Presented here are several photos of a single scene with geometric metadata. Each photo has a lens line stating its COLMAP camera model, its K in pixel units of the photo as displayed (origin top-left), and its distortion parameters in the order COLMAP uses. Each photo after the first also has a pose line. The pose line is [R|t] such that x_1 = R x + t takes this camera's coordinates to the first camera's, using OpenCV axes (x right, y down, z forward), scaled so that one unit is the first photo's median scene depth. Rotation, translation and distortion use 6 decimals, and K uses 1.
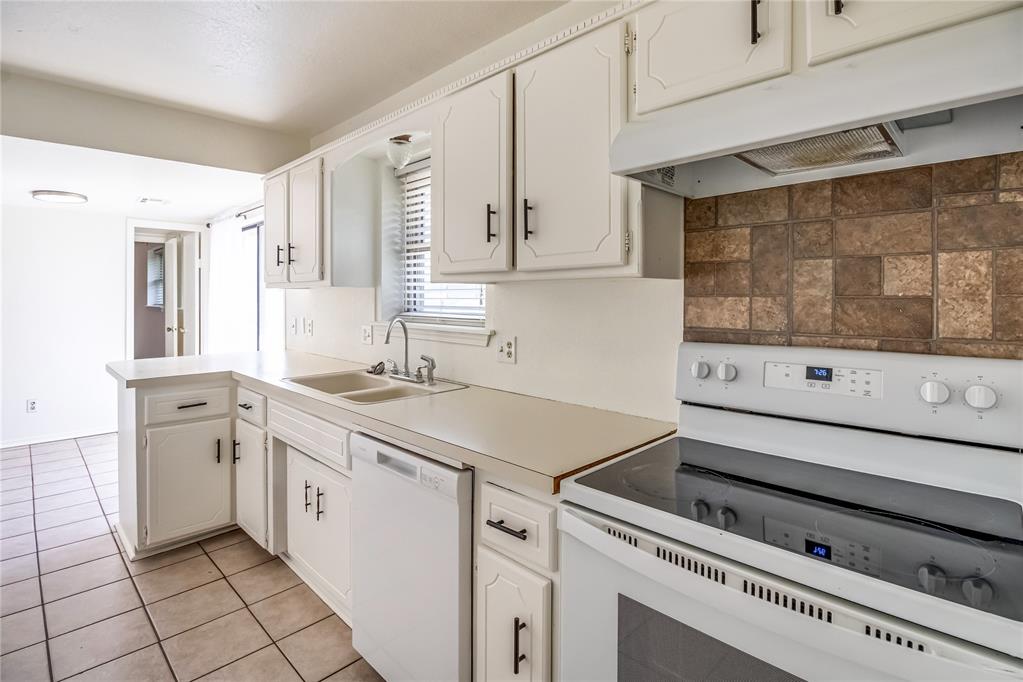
lens RADIAL K [[494.4, 0, 522.3], [0, 494.4, 296.6], [0, 0, 1]] dist [0.002432, -0.008899]
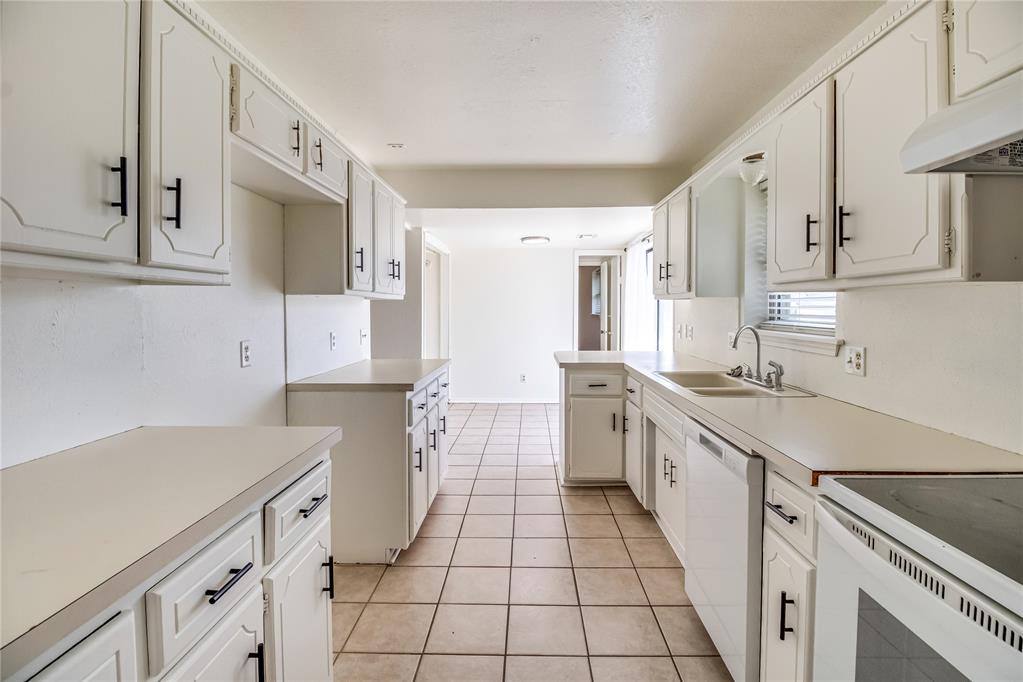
lens RADIAL K [[494.4, 0, 522.3], [0, 494.4, 296.6], [0, 0, 1]] dist [0.002432, -0.008899]
pose [[0.684026, -0.018925, -0.729212, 0.269861], [0.004590, 0.999755, -0.021640, 0.002628], [0.729443, 0.011455, 0.683946, -0.133902]]
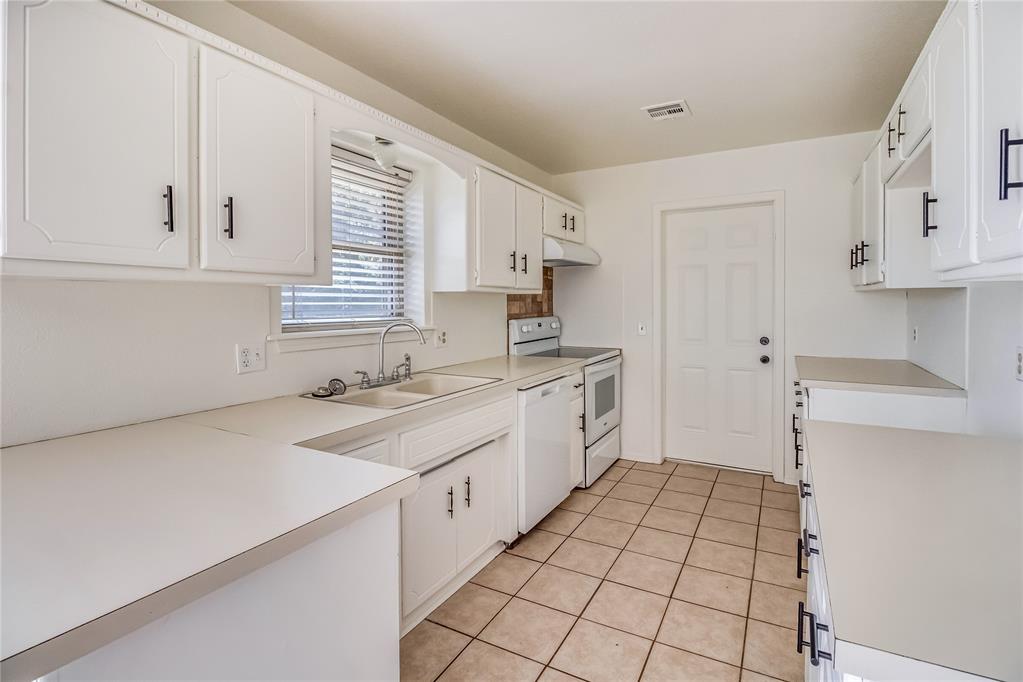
lens RADIAL K [[494.4, 0, 522.3], [0, 494.4, 296.6], [0, 0, 1]] dist [0.002432, -0.008899]
pose [[-0.268216, 0.008704, 0.963319, -1.786826], [-0.002015, 0.999952, -0.009596, 0.000755], [-0.963357, -0.004515, -0.268186, 1.404713]]
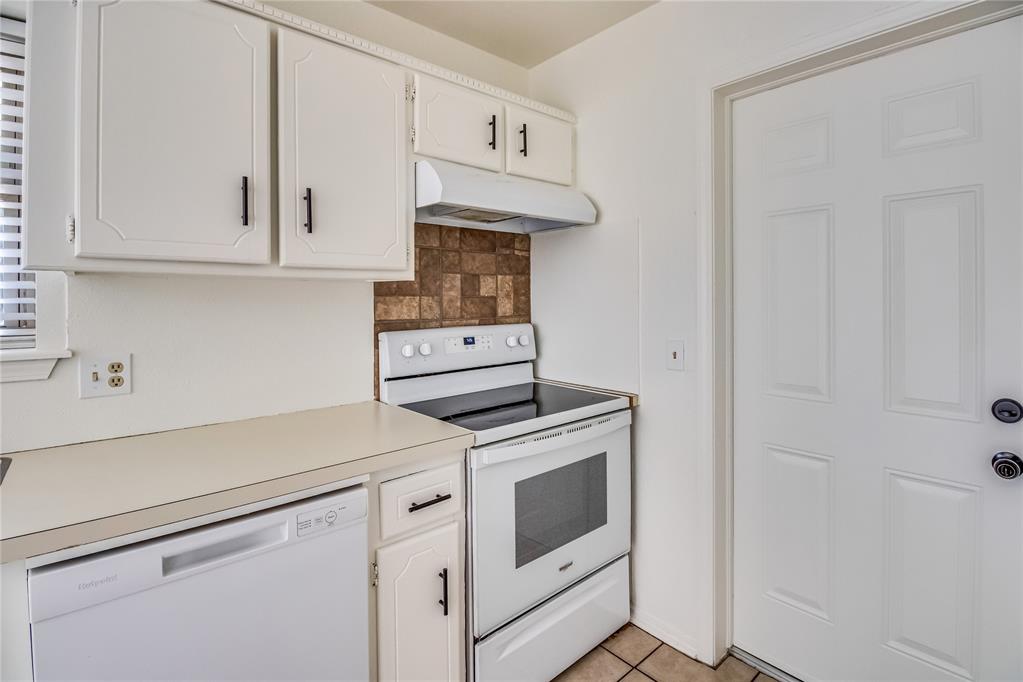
lens RADIAL K [[494.4, 0, 522.3], [0, 494.4, 296.6], [0, 0, 1]] dist [0.002432, -0.008899]
pose [[0.075380, 0.002634, 0.997151, -0.780614], [0.000280, 0.999996, -0.002663, 0.004359], [-0.997155, 0.000480, 0.075379, 0.483534]]
